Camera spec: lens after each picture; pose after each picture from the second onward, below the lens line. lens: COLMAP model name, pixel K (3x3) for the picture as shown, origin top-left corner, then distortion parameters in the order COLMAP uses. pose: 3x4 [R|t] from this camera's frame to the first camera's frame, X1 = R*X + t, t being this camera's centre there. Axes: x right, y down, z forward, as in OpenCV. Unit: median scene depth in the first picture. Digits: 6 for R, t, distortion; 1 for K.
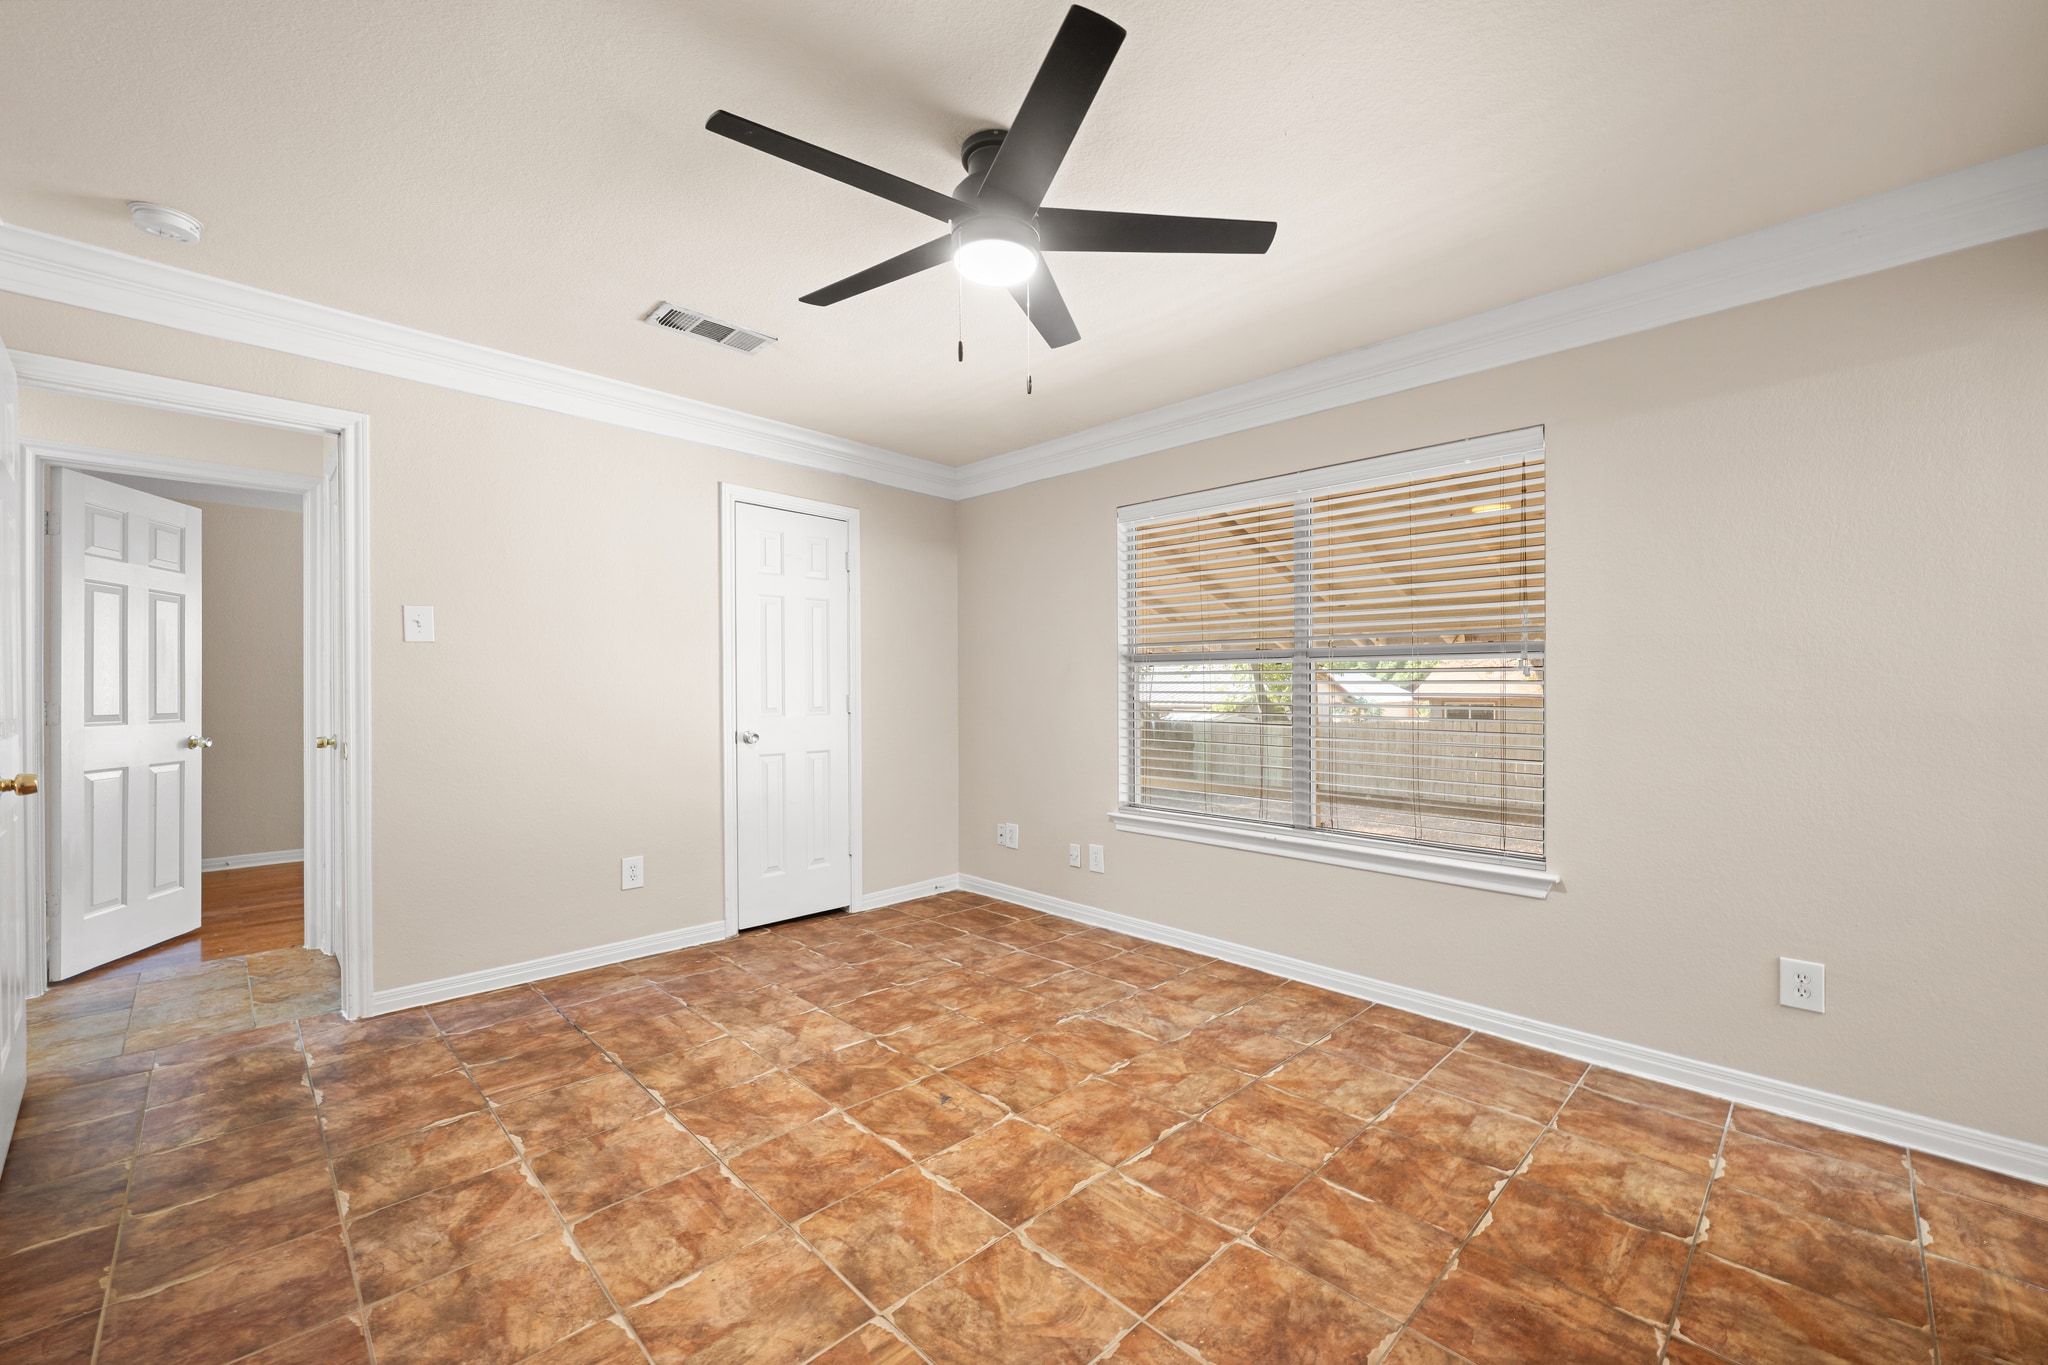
lens RADIAL K [[812.3, 0, 1023.5], [0, 812.3, 681.5], [0, 0, 1]] dist [-0.000200, -0.000270]
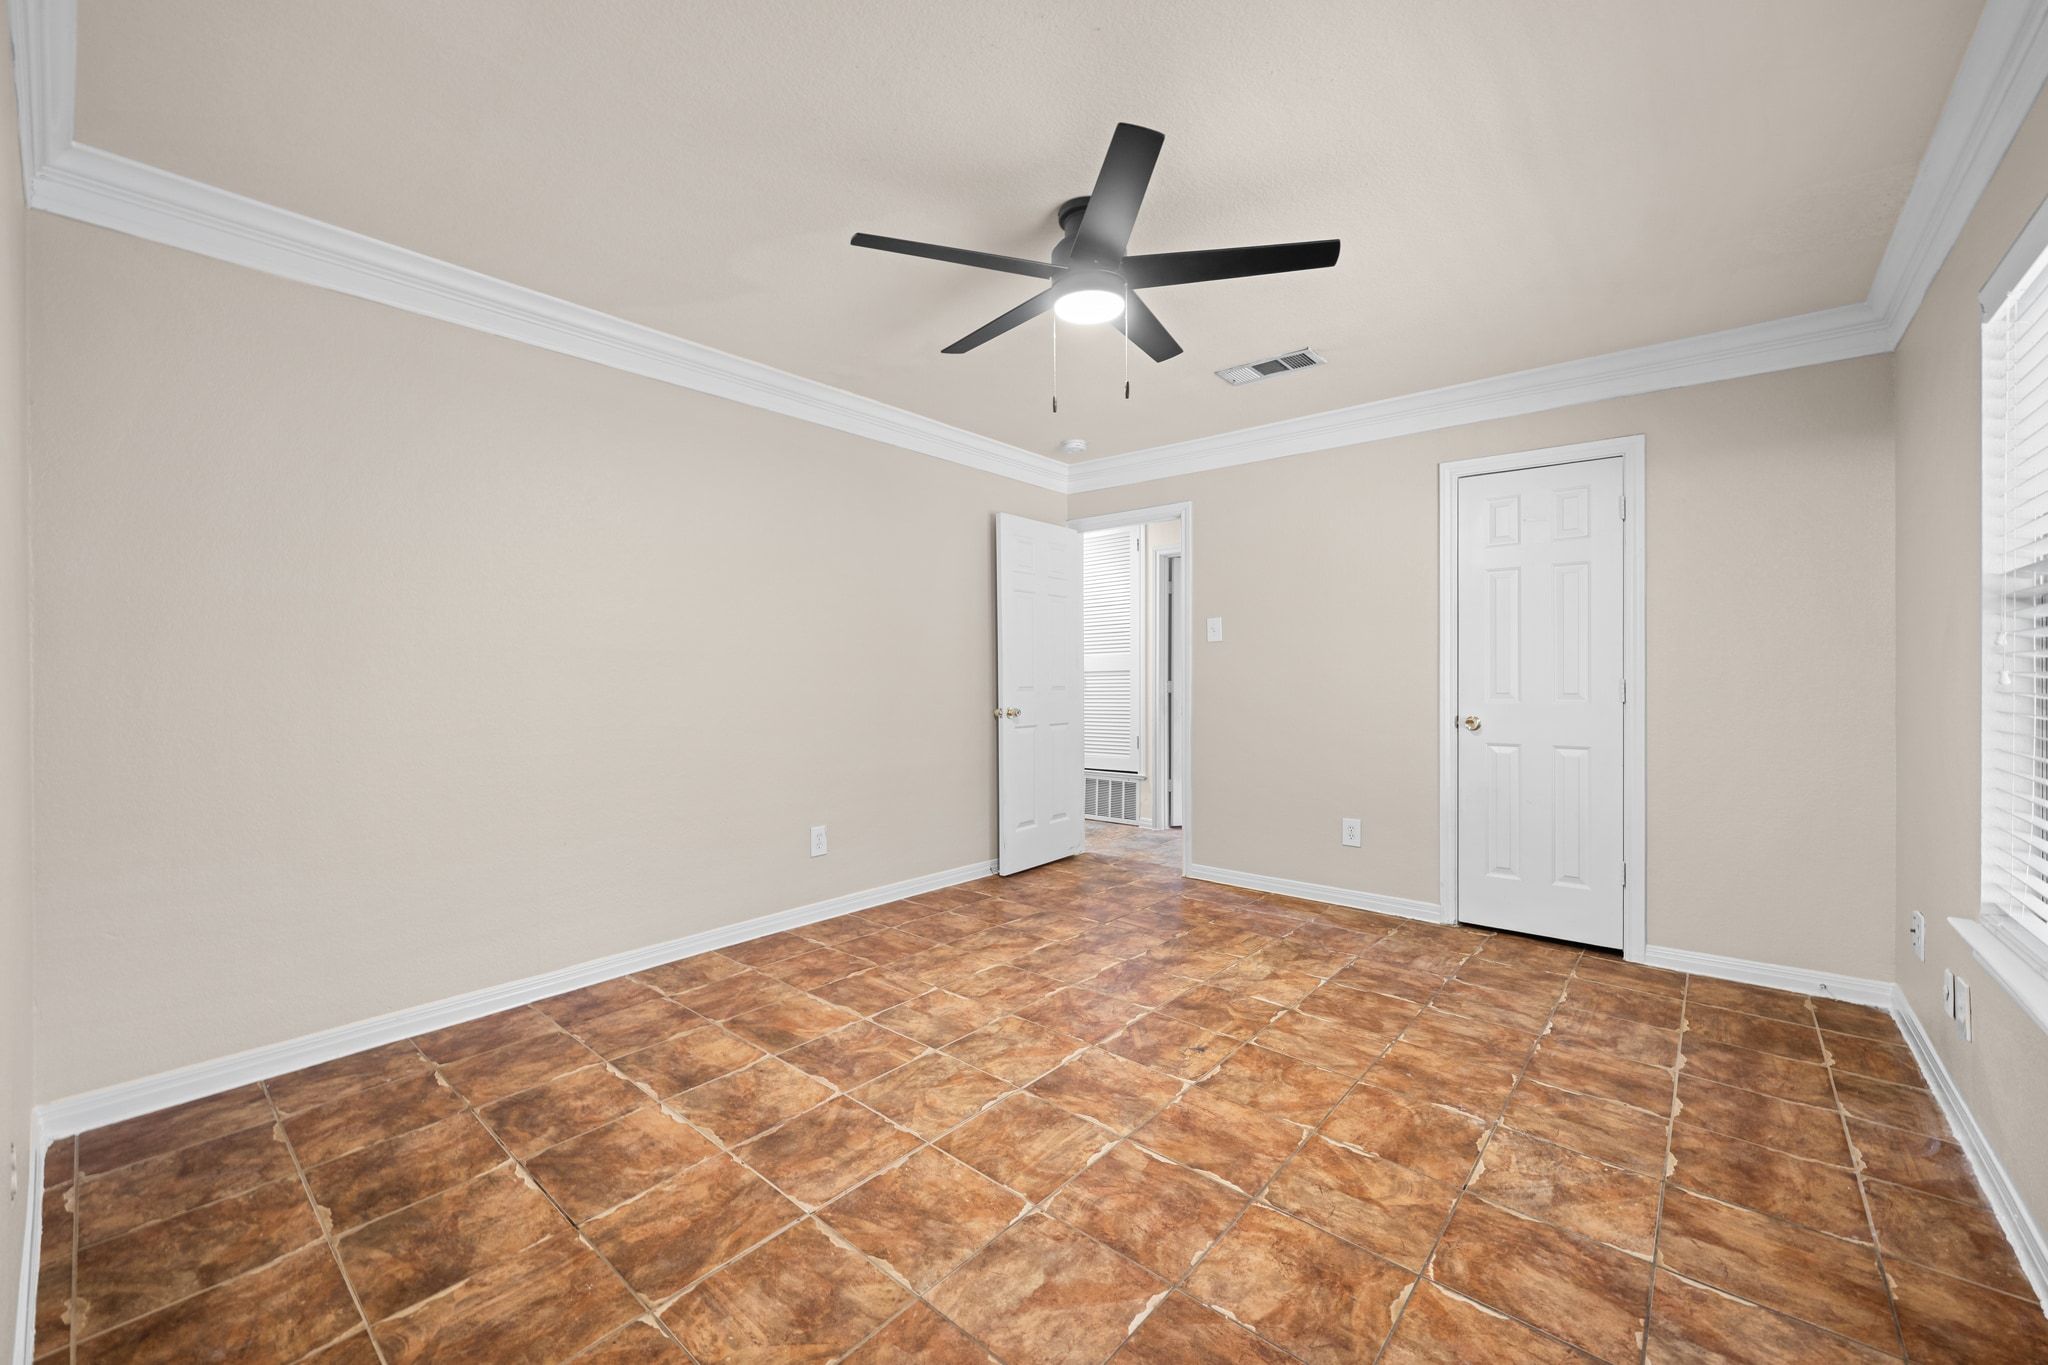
lens RADIAL K [[812.3, 0, 1019.0], [0, 812.3, 679.2], [0, 0, 1]] dist [-0.000200, -0.000270]
pose [[0.075409, 0.002787, -0.997149, 0.885148], [0.009990, 0.999944, 0.003550, 0.013807], [0.997103, -0.010229, 0.075377, 0.629905]]
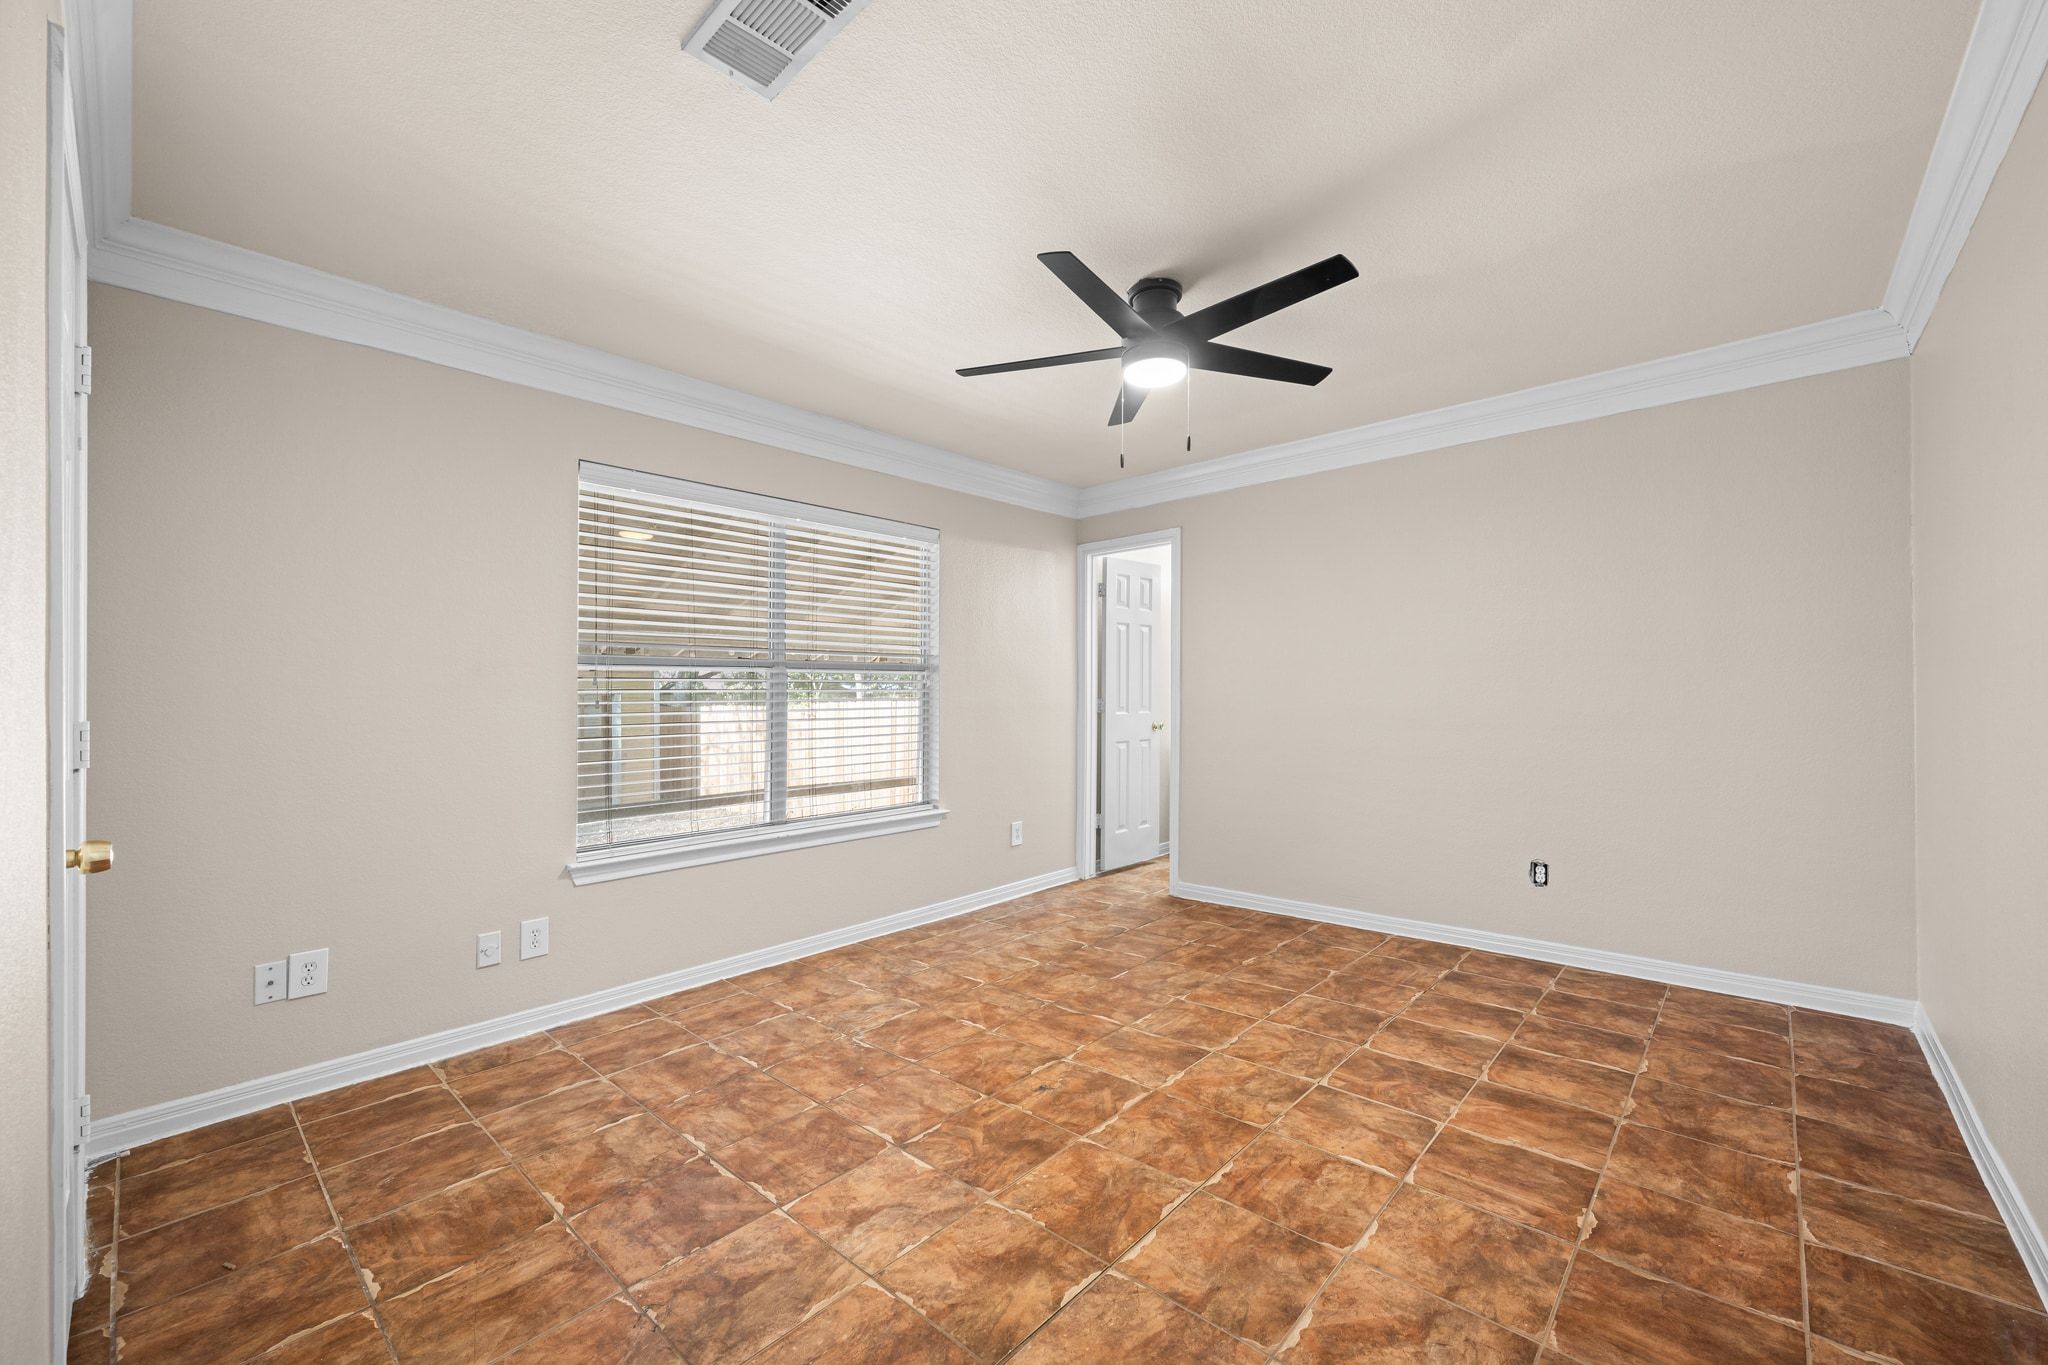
lens RADIAL K [[812.3, 0, 1017.6], [0, 812.3, 688.3], [0, 0, 1]] dist [-0.000200, -0.000270]
pose [[-0.047392, 0.005874, 0.998859, -1.045412], [0.002083, 0.999981, -0.005782, 0.007171], [-0.998874, 0.001807, -0.047403, 0.996329]]
